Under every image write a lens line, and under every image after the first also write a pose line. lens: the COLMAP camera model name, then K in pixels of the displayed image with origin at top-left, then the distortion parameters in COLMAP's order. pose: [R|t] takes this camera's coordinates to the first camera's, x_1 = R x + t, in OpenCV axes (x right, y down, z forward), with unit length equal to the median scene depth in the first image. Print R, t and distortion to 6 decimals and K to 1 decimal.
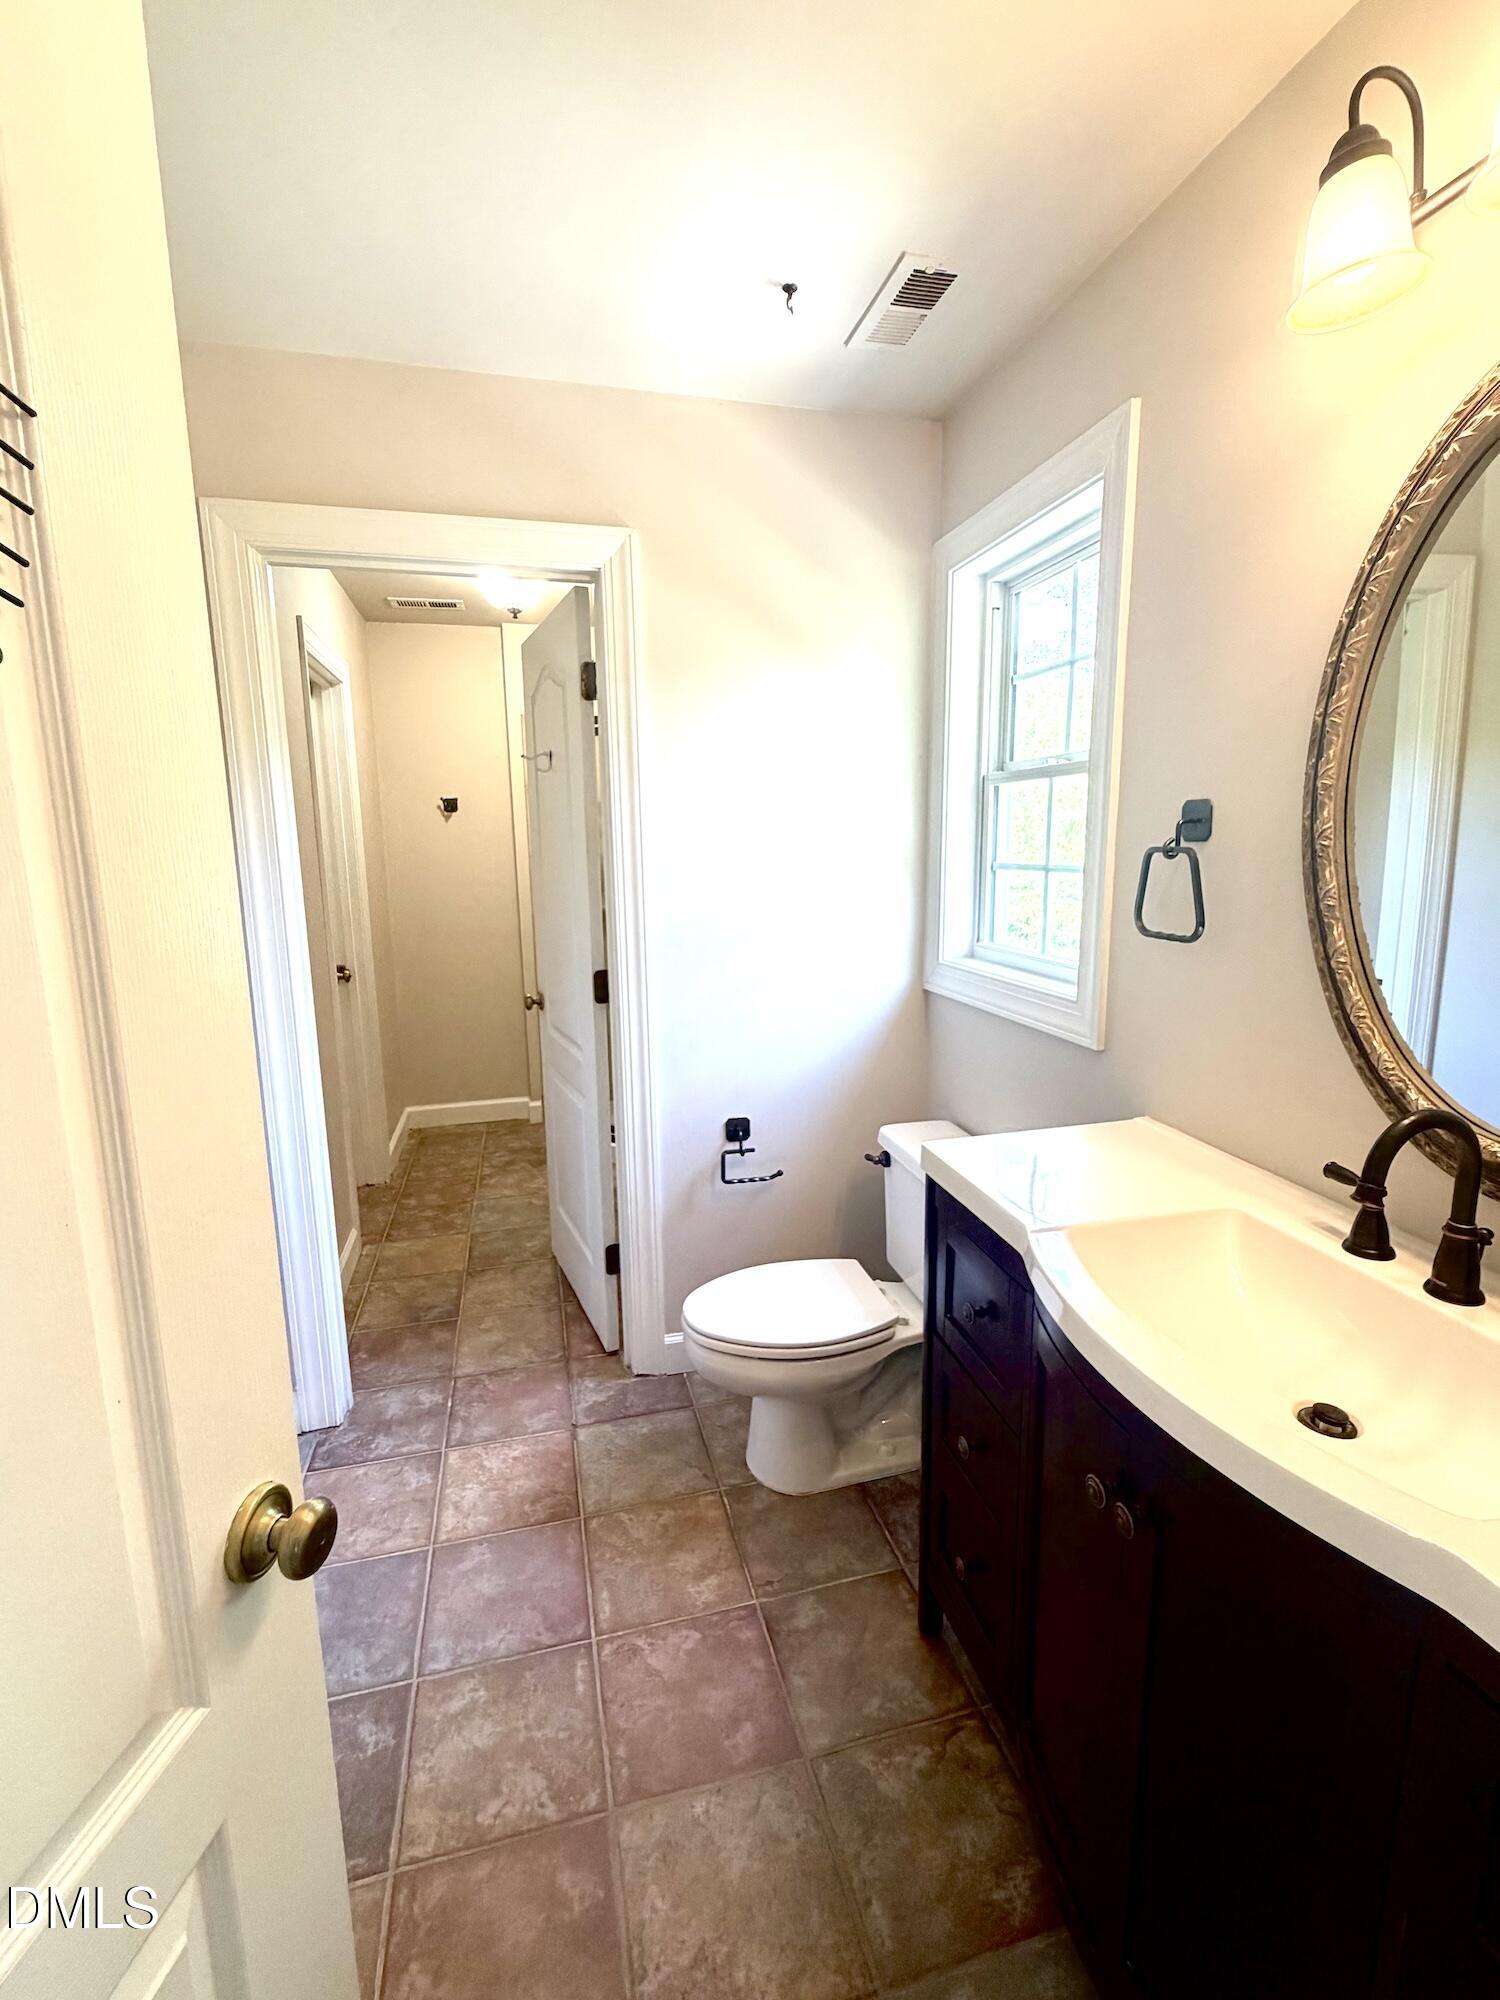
lens RADIAL K [[881.7, 0, 754.0], [0, 881.7, 994.2], [0, 0, 1]] dist [0.000721, -0.001410]
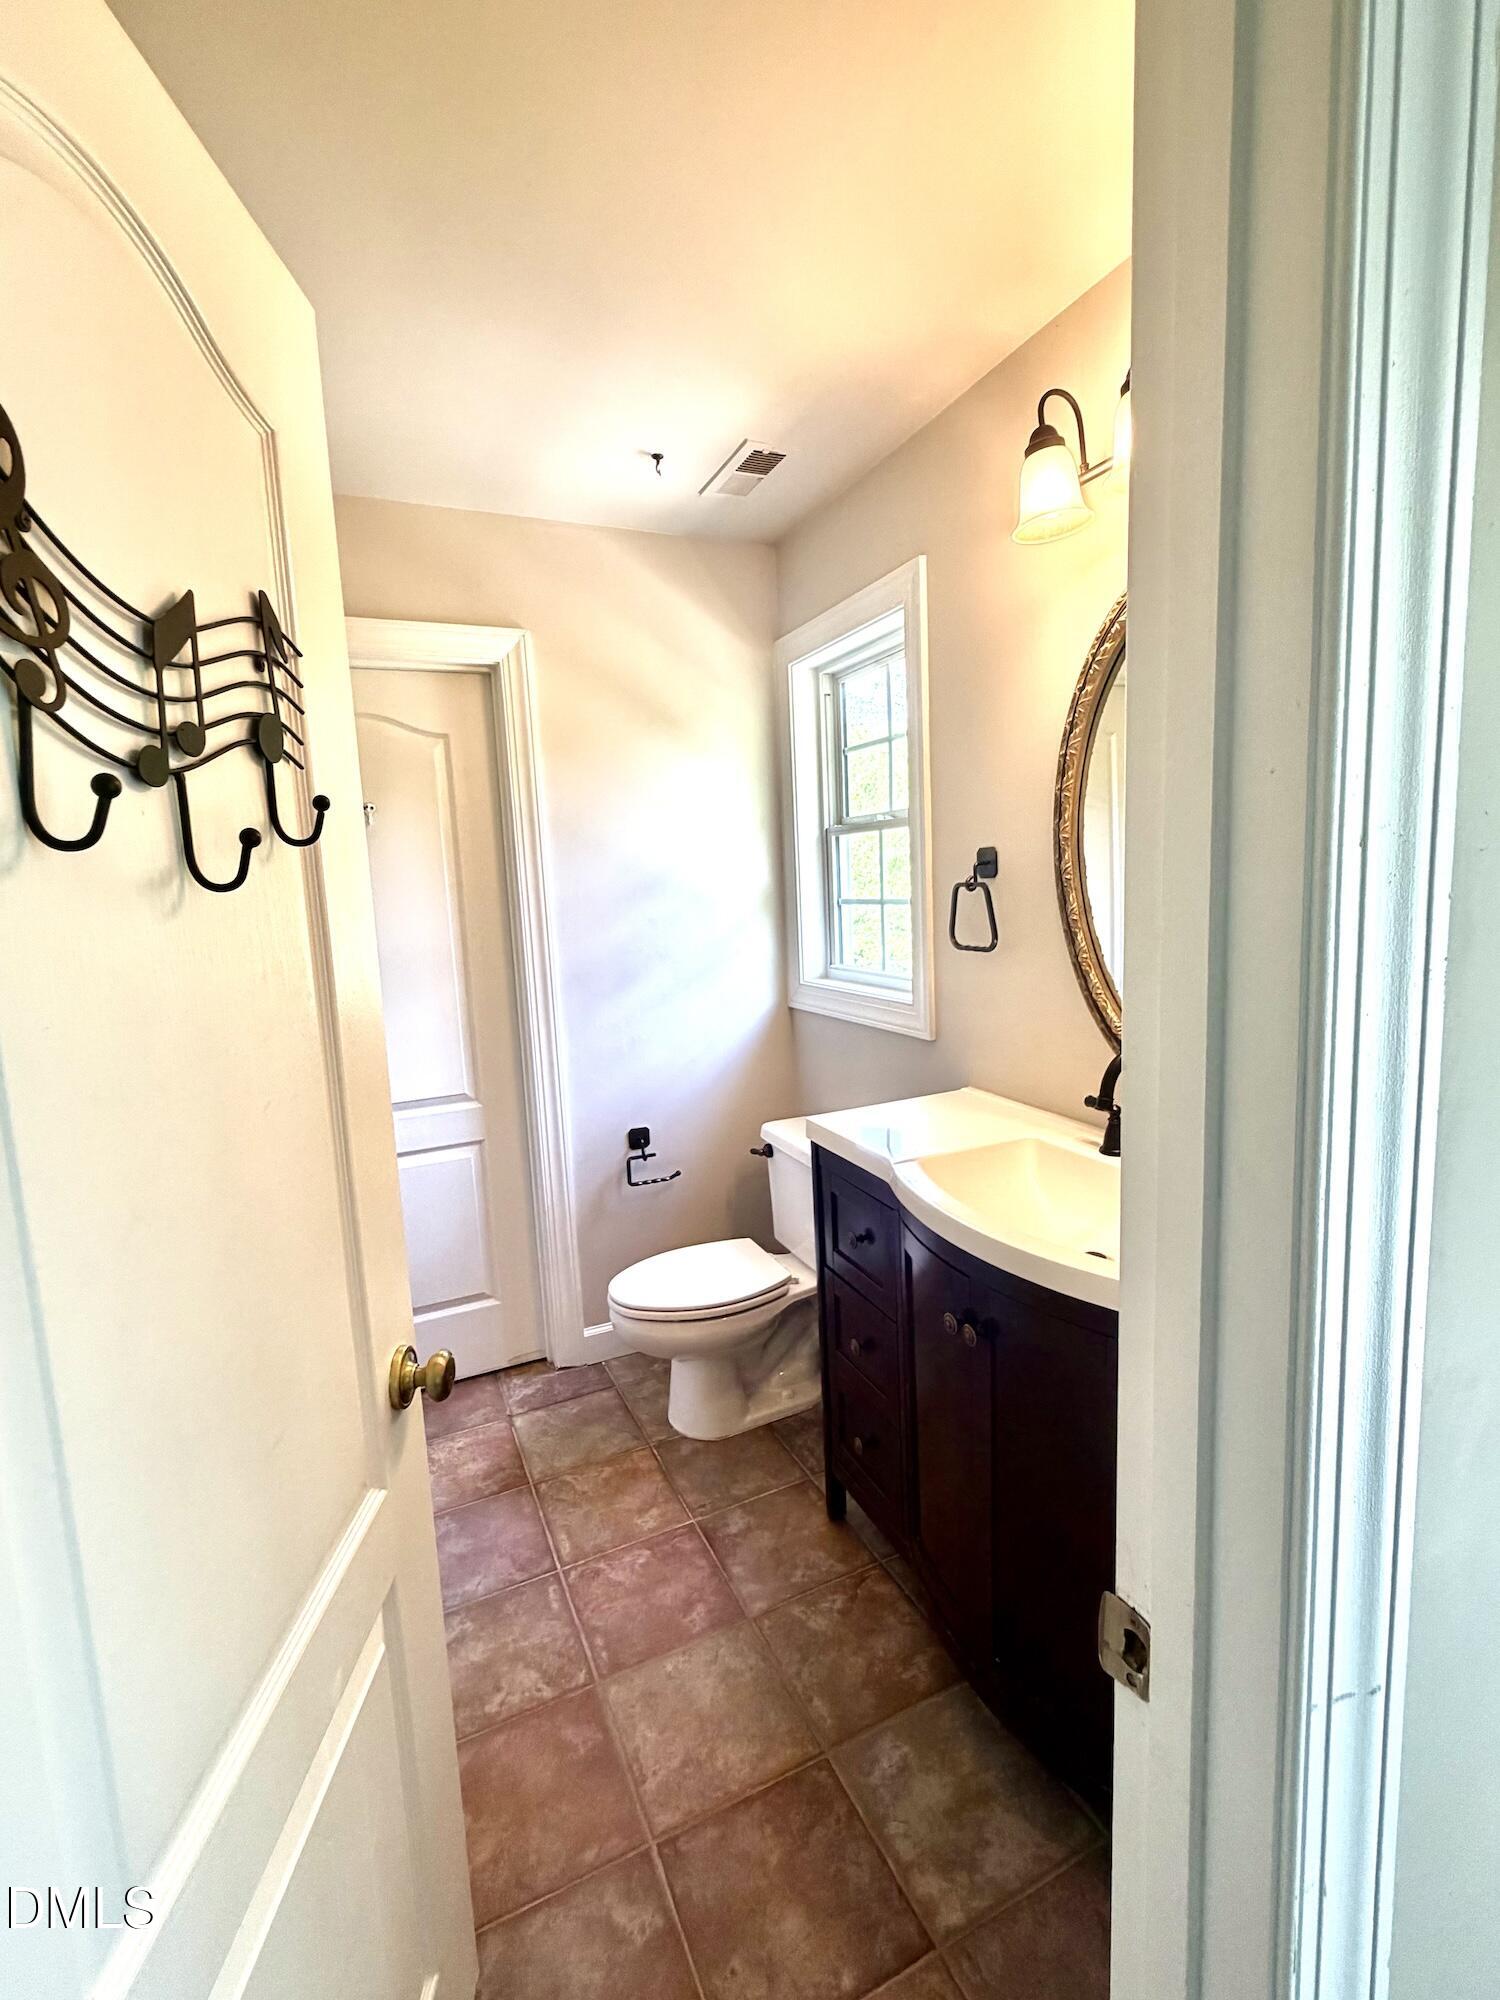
lens RADIAL K [[881.7, 0, 748.0], [0, 881.7, 994.4], [0, 0, 1]] dist [0.000721, -0.001410]
pose [[0.983715, -0.056442, 0.170645, -0.098293], [0.064449, 0.997047, -0.041750, 0.036465], [-0.167784, 0.052068, 0.984448, -0.250168]]
